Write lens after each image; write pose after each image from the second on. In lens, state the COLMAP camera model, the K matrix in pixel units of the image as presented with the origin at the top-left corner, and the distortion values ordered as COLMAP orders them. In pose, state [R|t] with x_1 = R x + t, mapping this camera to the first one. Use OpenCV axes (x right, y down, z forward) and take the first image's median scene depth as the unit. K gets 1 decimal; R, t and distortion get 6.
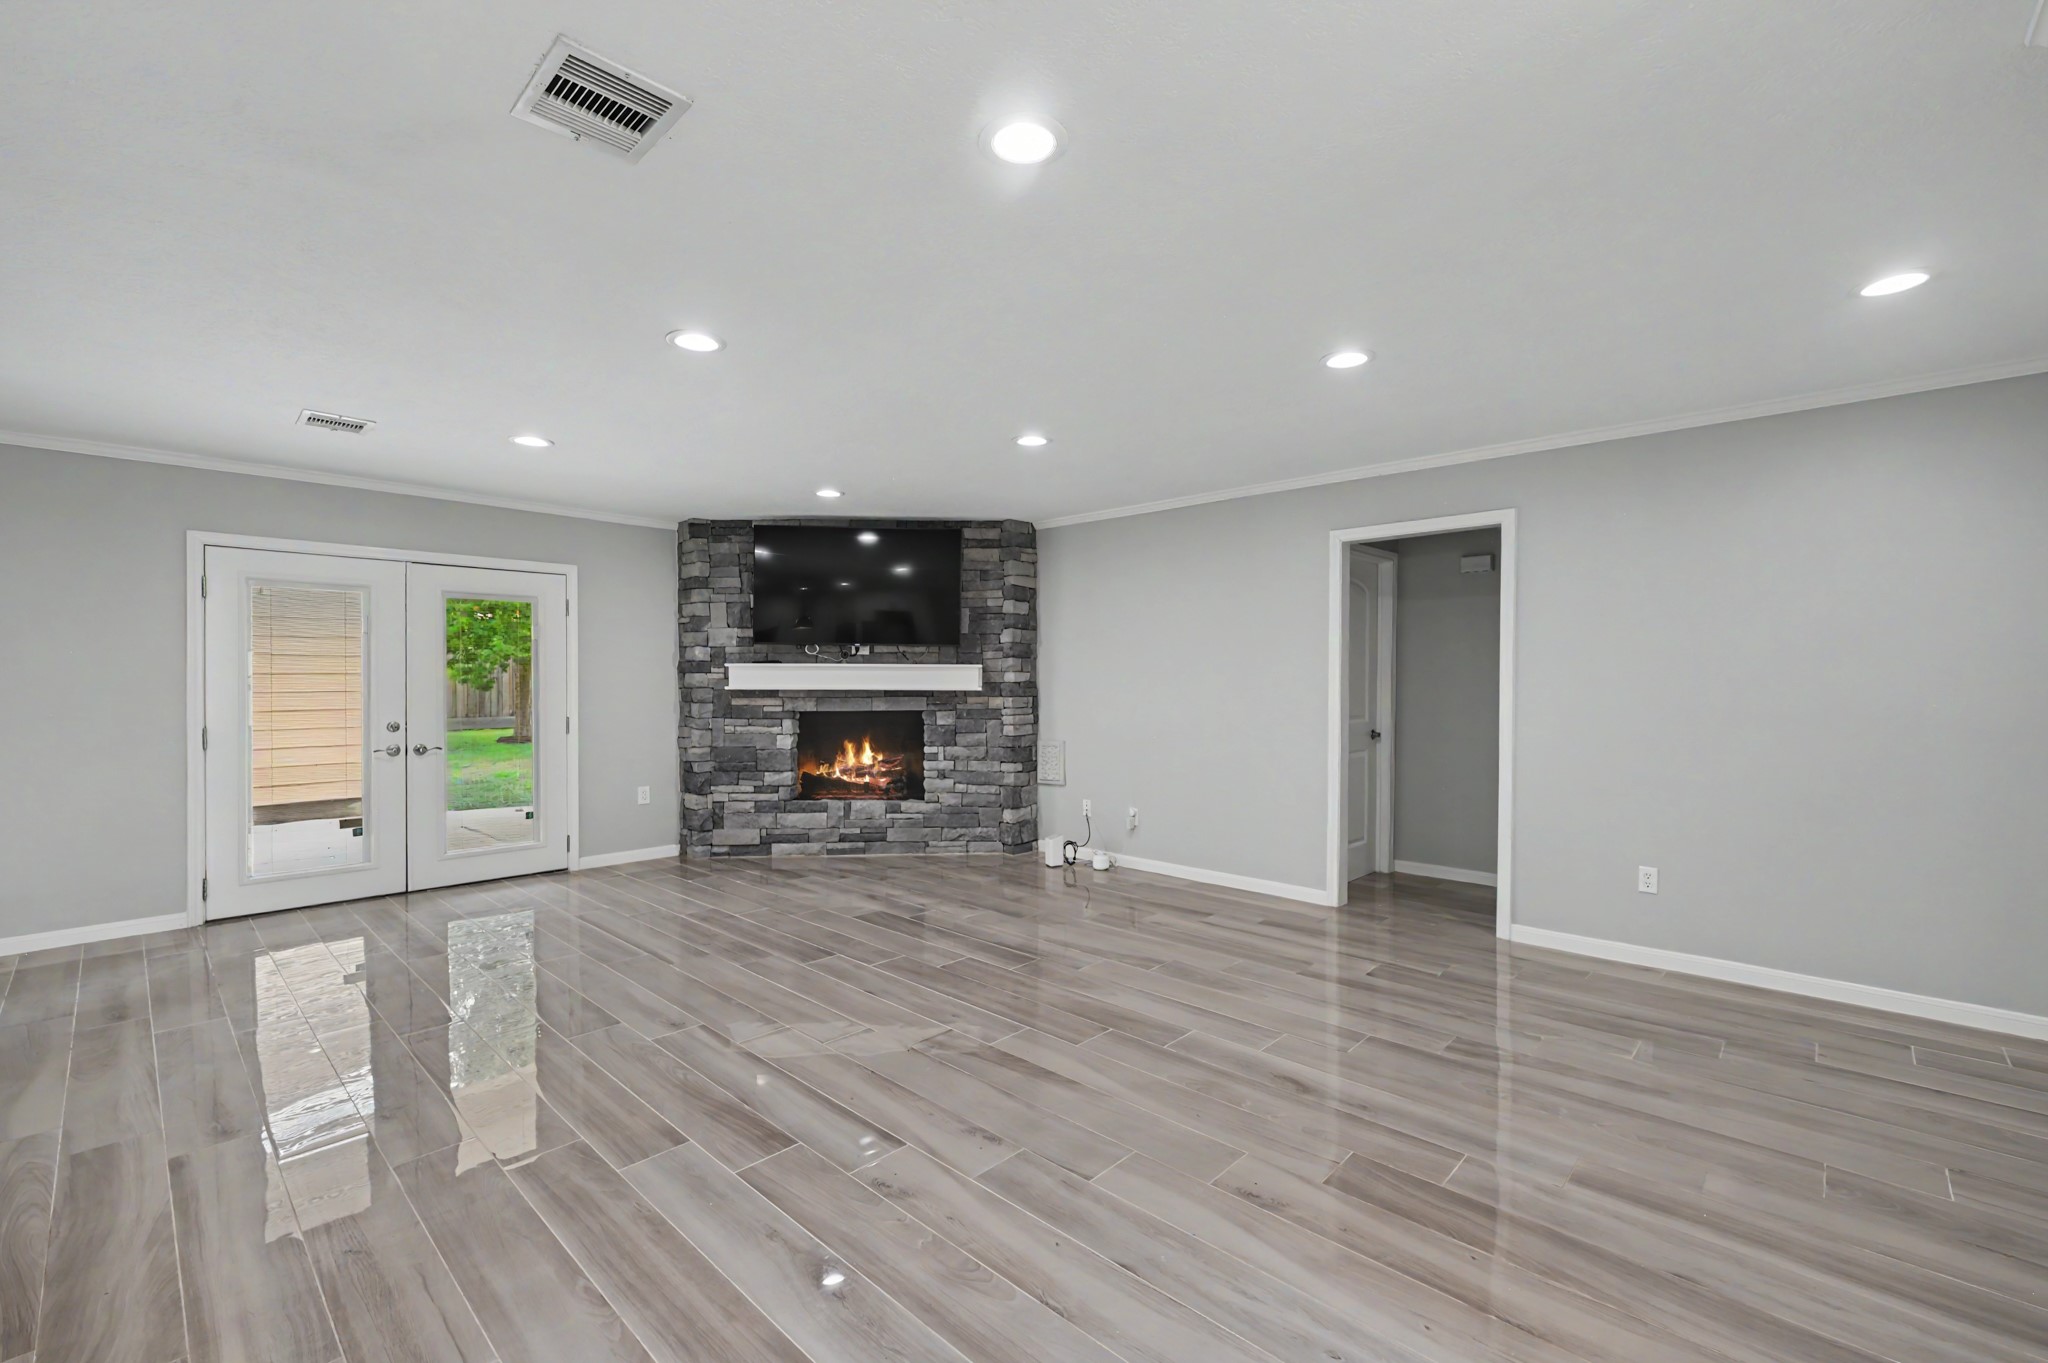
lens RADIAL K [[864.3, 0, 1031.0], [0, 864.3, 683.1], [0, 0, 1]] dist [0.001550, 0.000451]
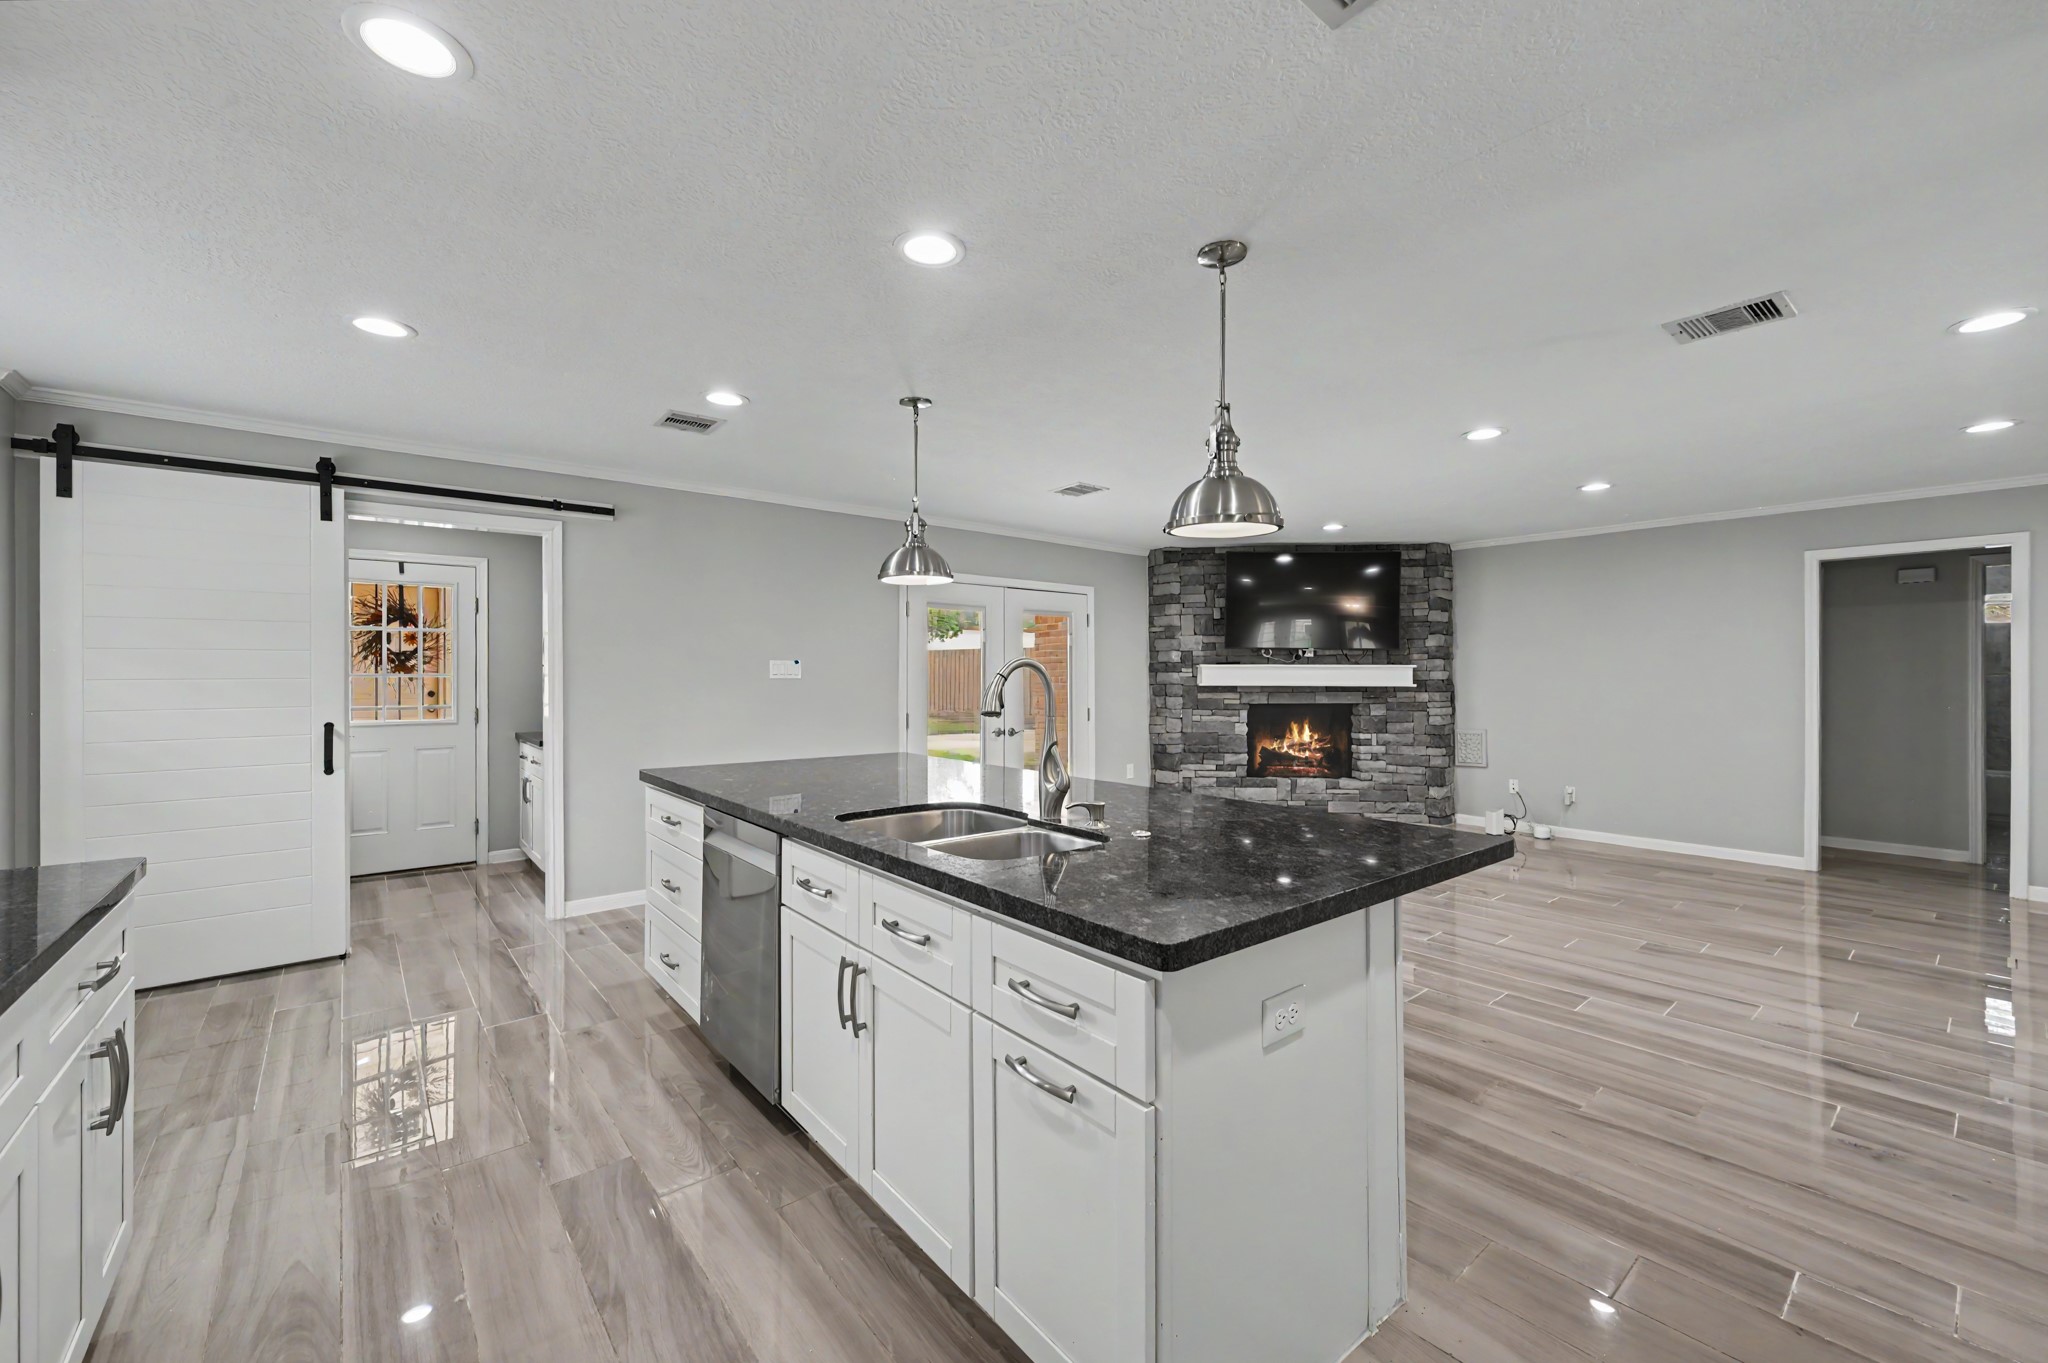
lens RADIAL K [[823.7, 0, 1025.8], [0, 823.7, 671.2], [0, 0, 1]] dist [0.003386, -0.000077]
pose [[0.993030, -0.001390, -0.117852, -0.451695], [0.000161, 0.999945, -0.010444, -0.001131], [0.117860, 0.010353, 0.992976, -0.188813]]
